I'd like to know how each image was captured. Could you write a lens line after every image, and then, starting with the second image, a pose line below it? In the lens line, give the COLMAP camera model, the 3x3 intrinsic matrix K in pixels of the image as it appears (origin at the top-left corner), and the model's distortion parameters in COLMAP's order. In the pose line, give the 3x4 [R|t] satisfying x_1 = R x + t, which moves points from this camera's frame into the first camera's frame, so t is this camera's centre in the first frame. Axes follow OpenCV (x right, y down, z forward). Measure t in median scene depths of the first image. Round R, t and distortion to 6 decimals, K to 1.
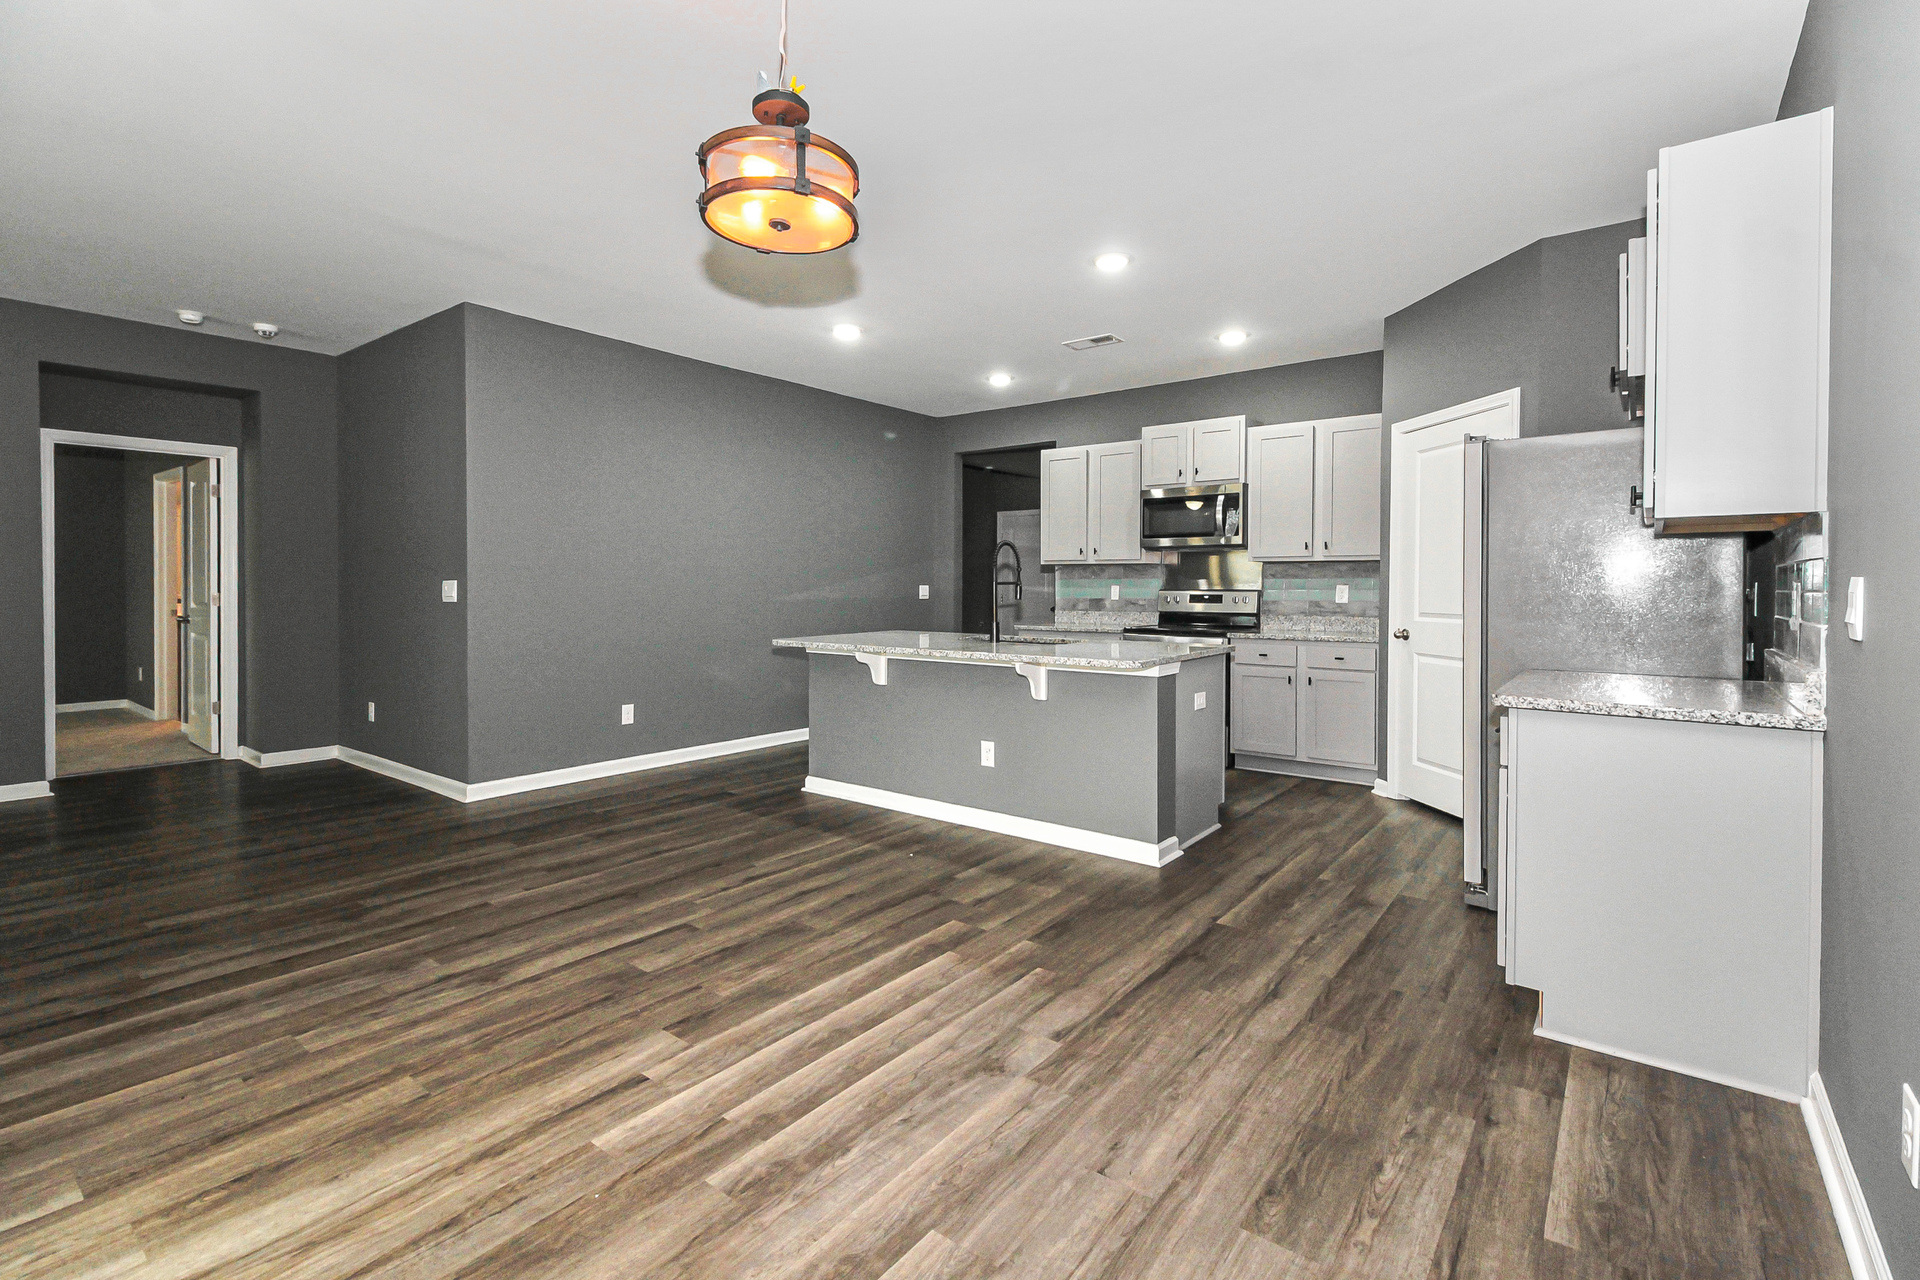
lens RADIAL K [[886.1, 0, 931.9], [0, 886.1, 596.2], [0, 0, 1]] dist [0.000132, -0.000183]
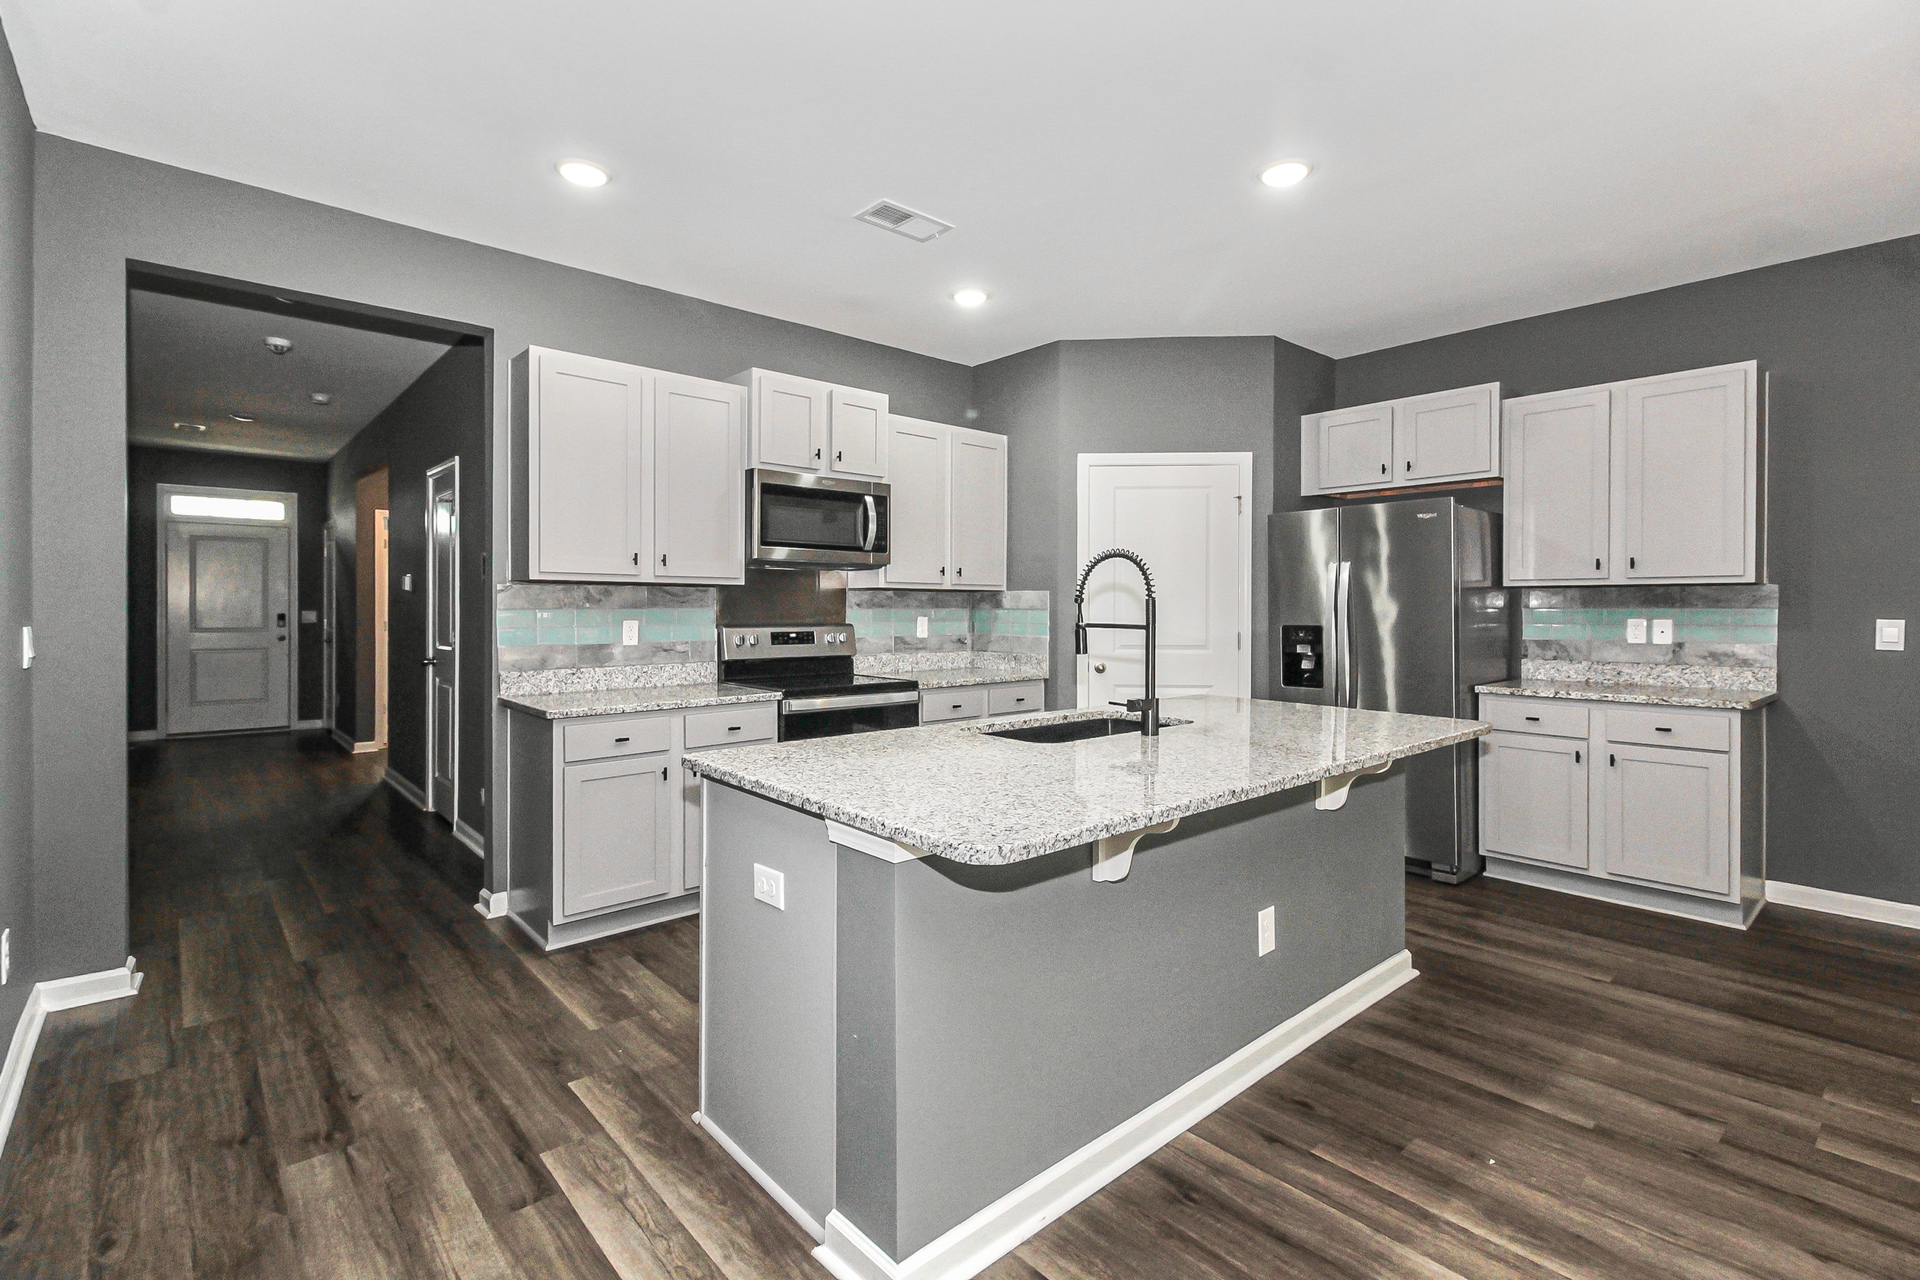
lens RADIAL K [[888.0, 0, 984.8], [0, 888.0, 607.8], [0, 0, 1]] dist [0.002753, 0.000239]
pose [[0.153714, -0.003270, 0.988110, -0.387533], [0.010011, 0.999948, 0.001751, -0.022365], [-0.988065, 0.009622, 0.153739, 0.807648]]
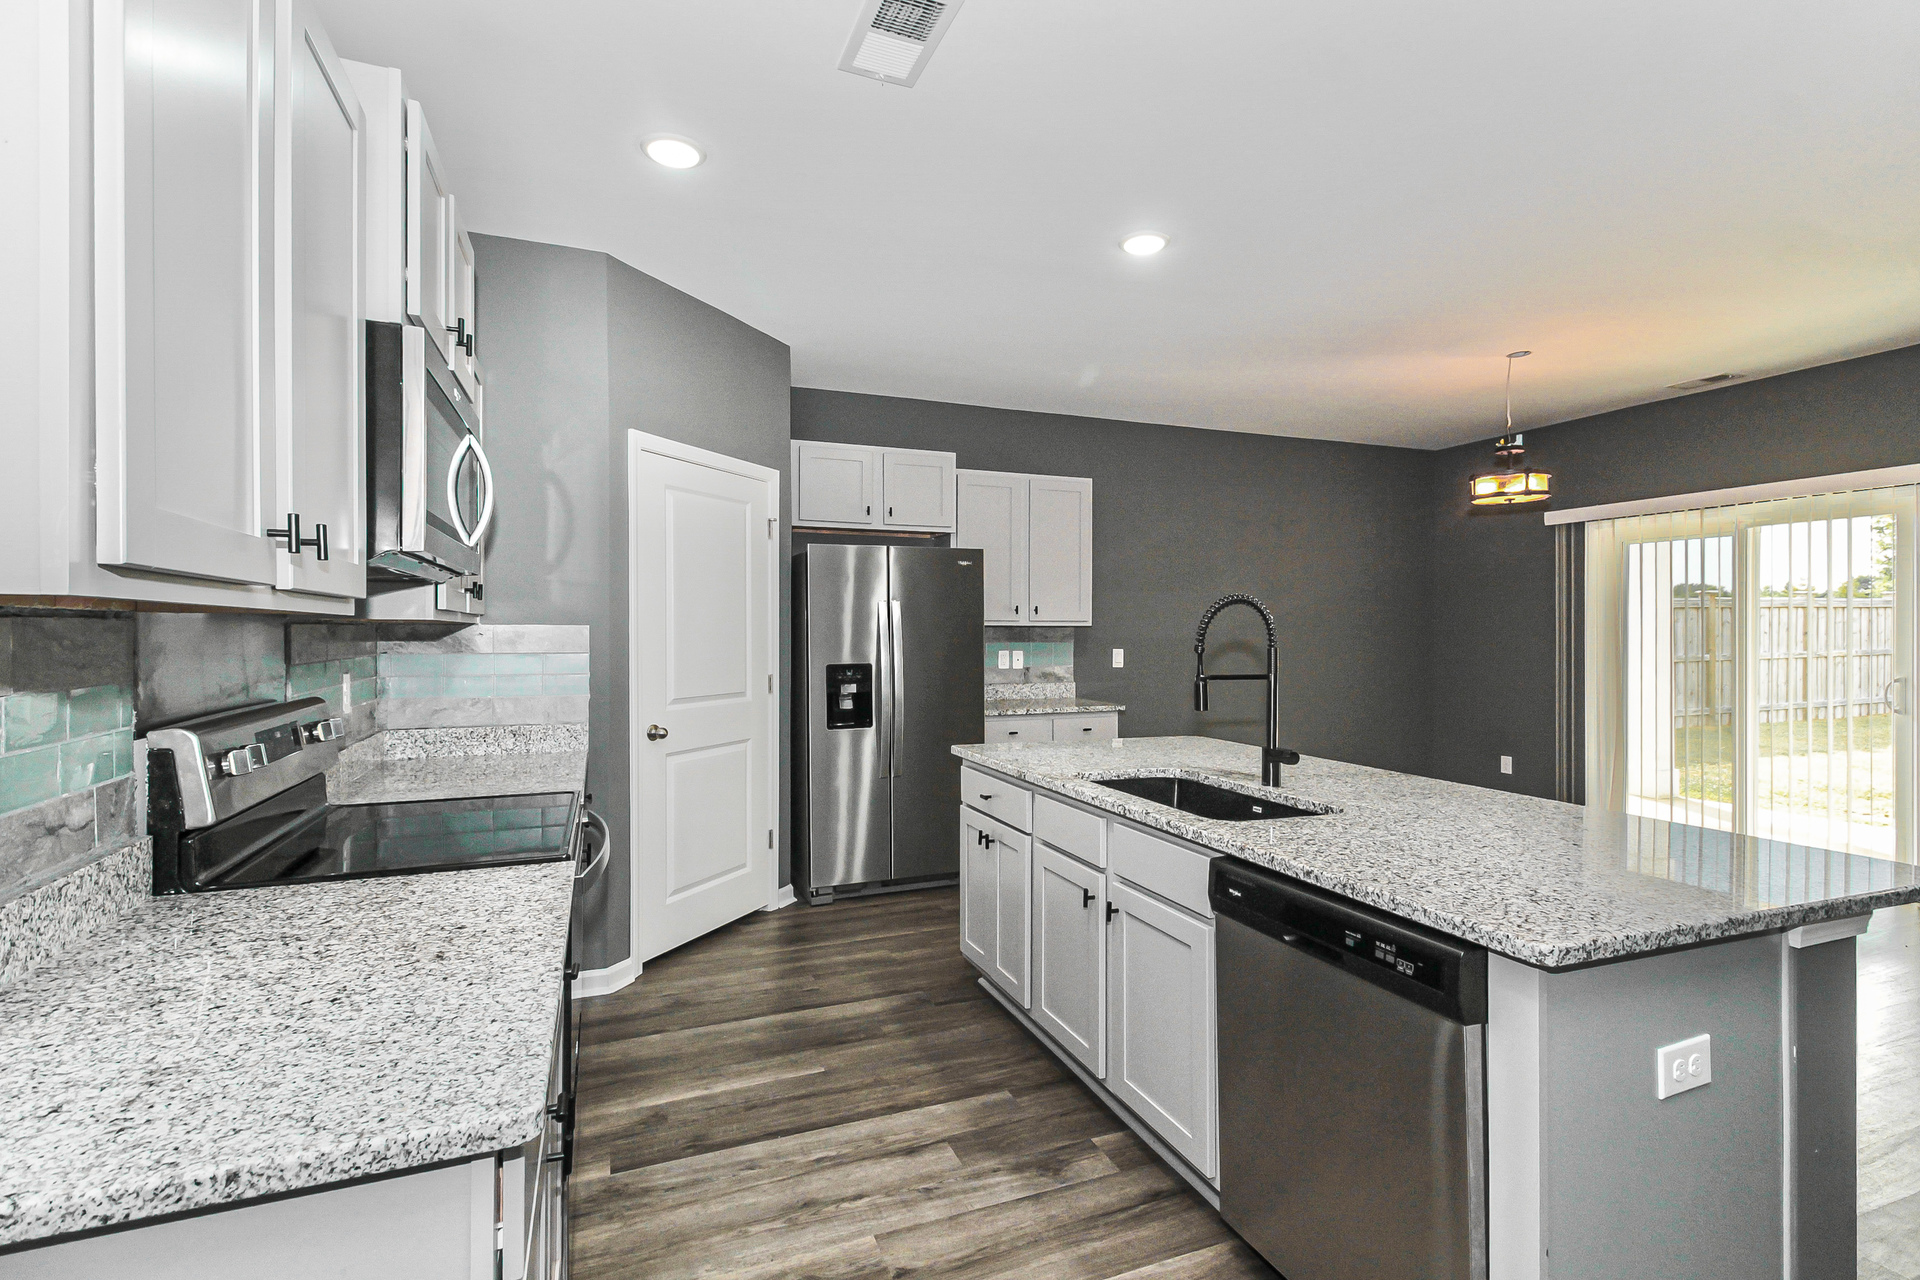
lens RADIAL K [[877.7, 0, 941.0], [0, 877.7, 626.0], [0, 0, 1]] dist [0.013493, -0.000935]
pose [[-0.870668, 0.000813, 0.491870, -0.015402], [0.003859, 0.999979, 0.005178, -0.038092], [-0.491856, 0.006407, -0.870653, 1.242481]]
